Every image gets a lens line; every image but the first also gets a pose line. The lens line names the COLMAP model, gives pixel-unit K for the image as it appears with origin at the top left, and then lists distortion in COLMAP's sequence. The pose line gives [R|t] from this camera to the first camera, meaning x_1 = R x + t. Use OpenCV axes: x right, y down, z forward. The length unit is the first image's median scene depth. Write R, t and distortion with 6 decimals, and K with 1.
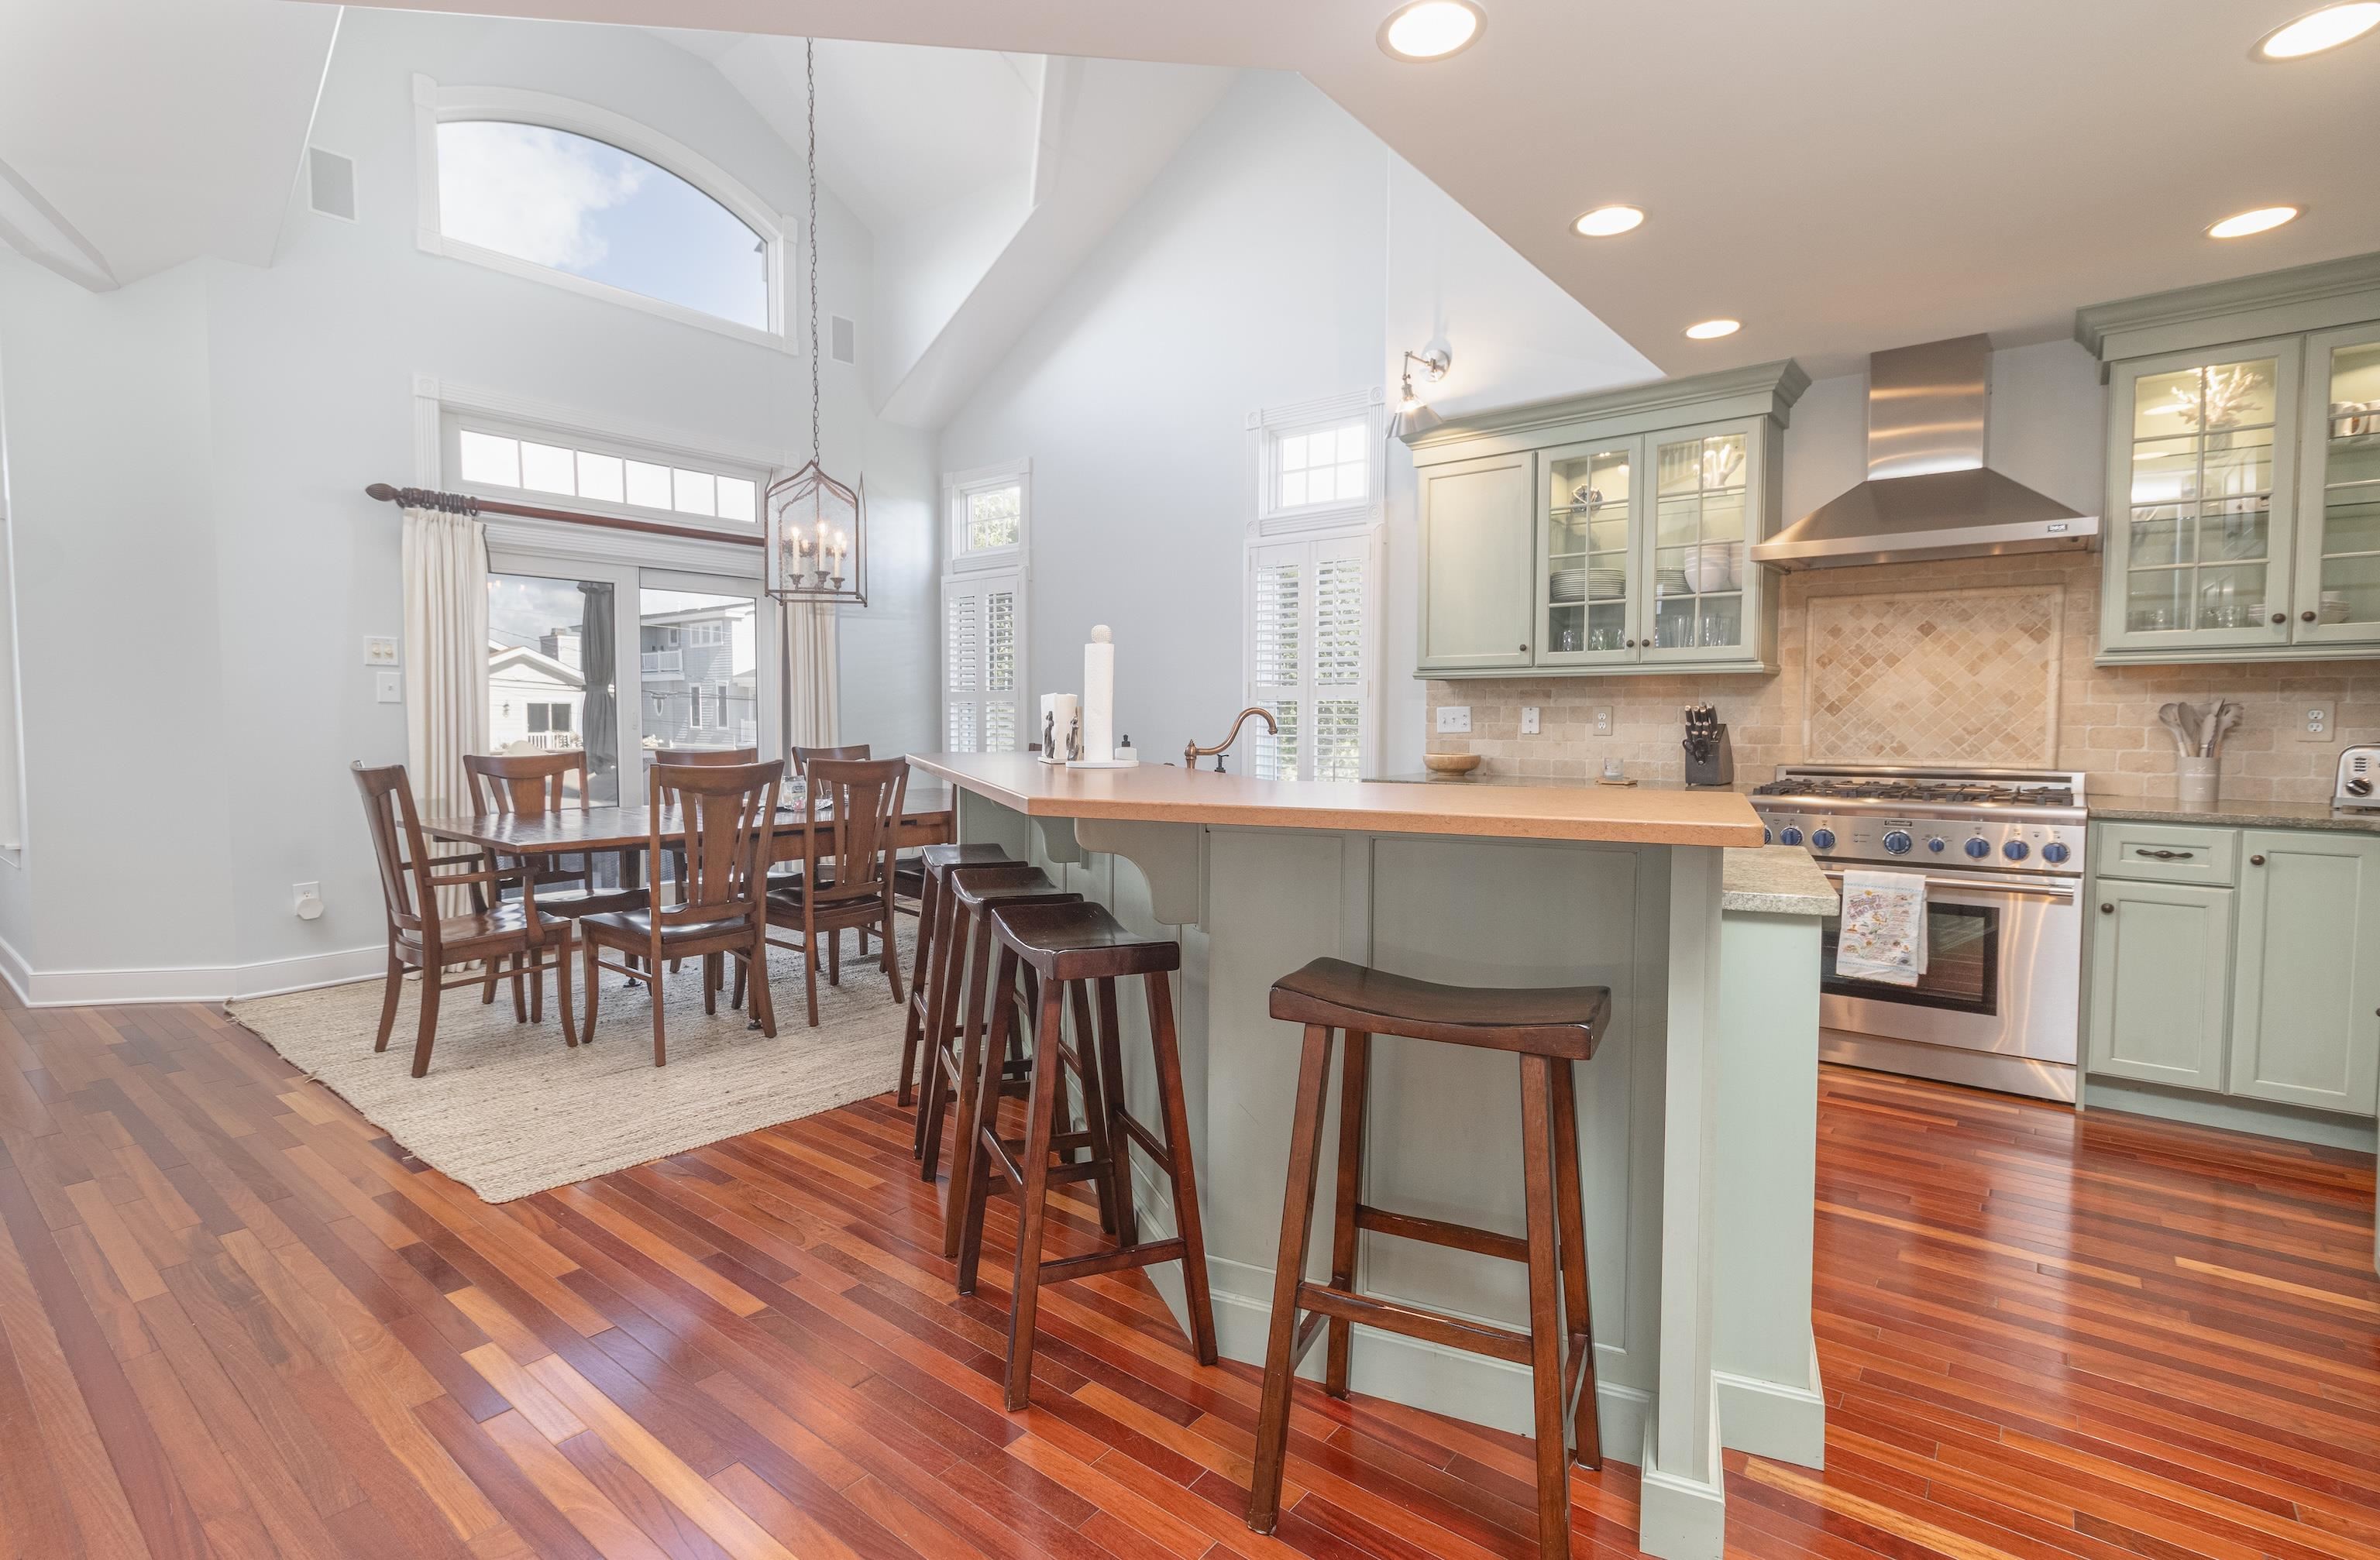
lens RADIAL K [[1128.0, 0, 1191.0], [0, 1128.0, 785.7], [0, 0, 1]] dist [-0.005255, 0.000136]
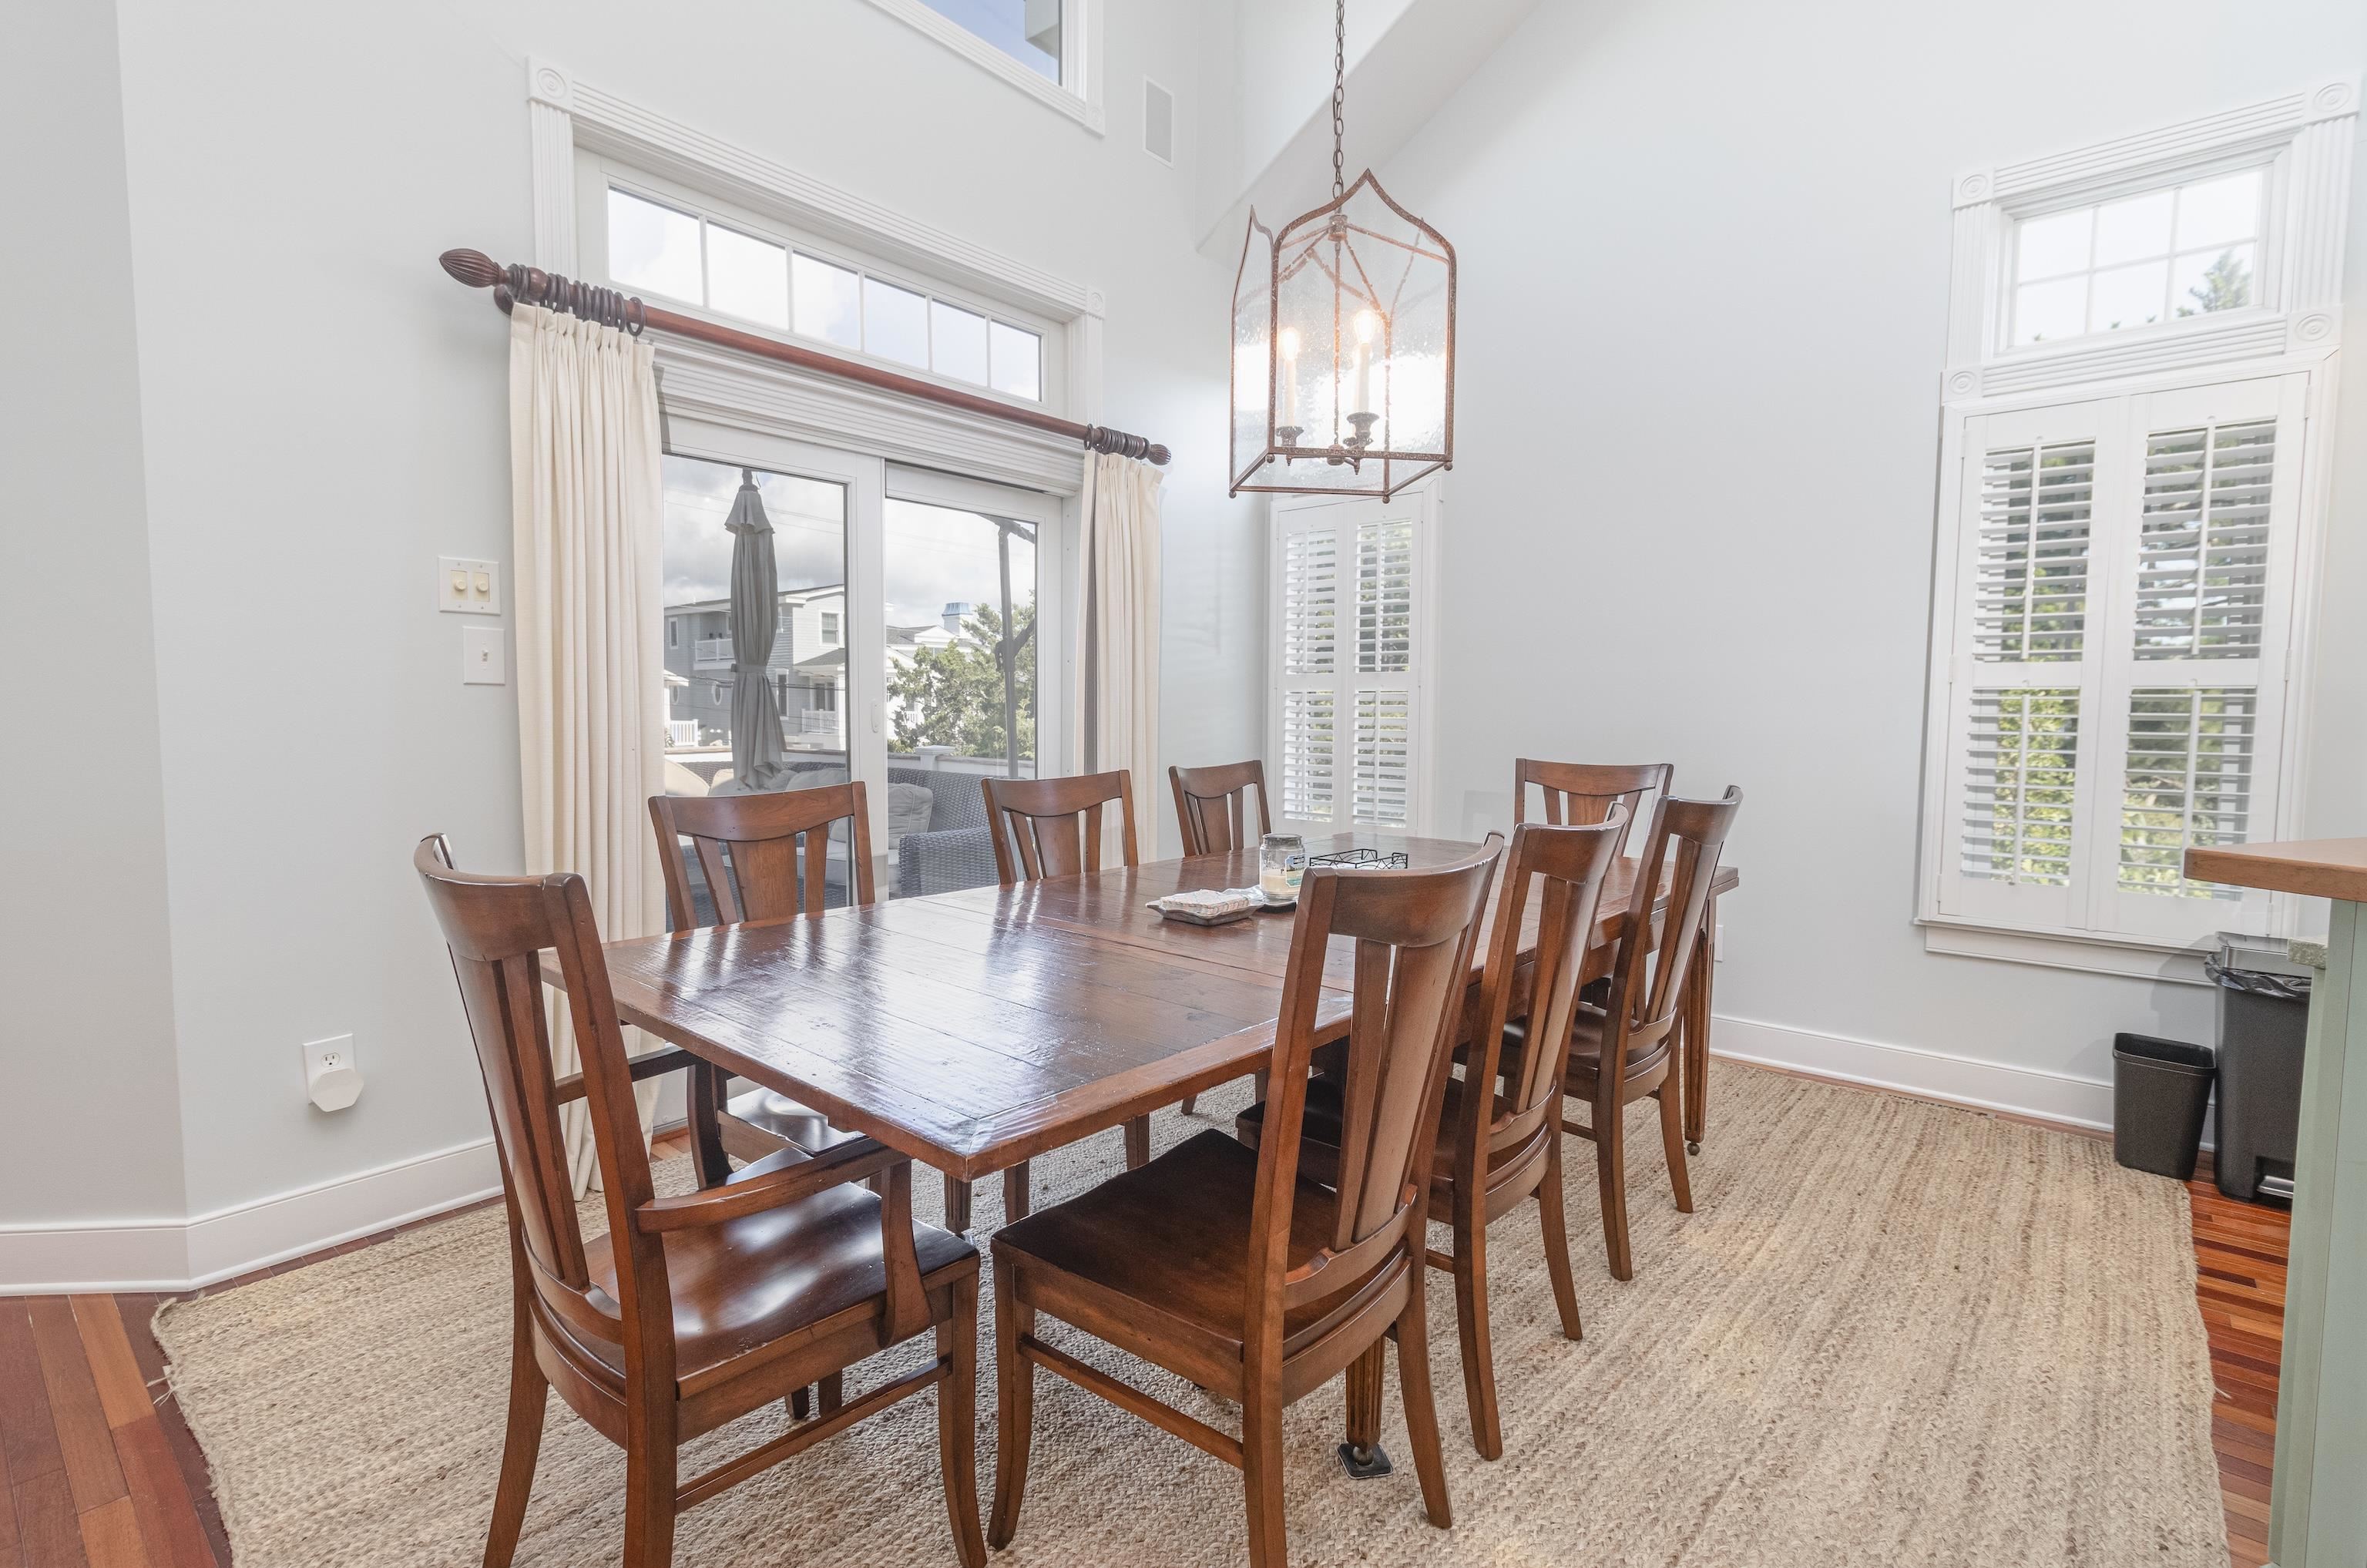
lens RADIAL K [[1110.5, 0, 1177.3], [0, 1110.5, 780.3], [0, 0, 1]] dist [0.010408, -0.000236]
pose [[0.999392, 0.004106, -0.034620, -0.373653], [-0.003943, 0.999981, 0.004779, -0.033635], [0.034639, -0.004640, 0.999389, 0.495278]]
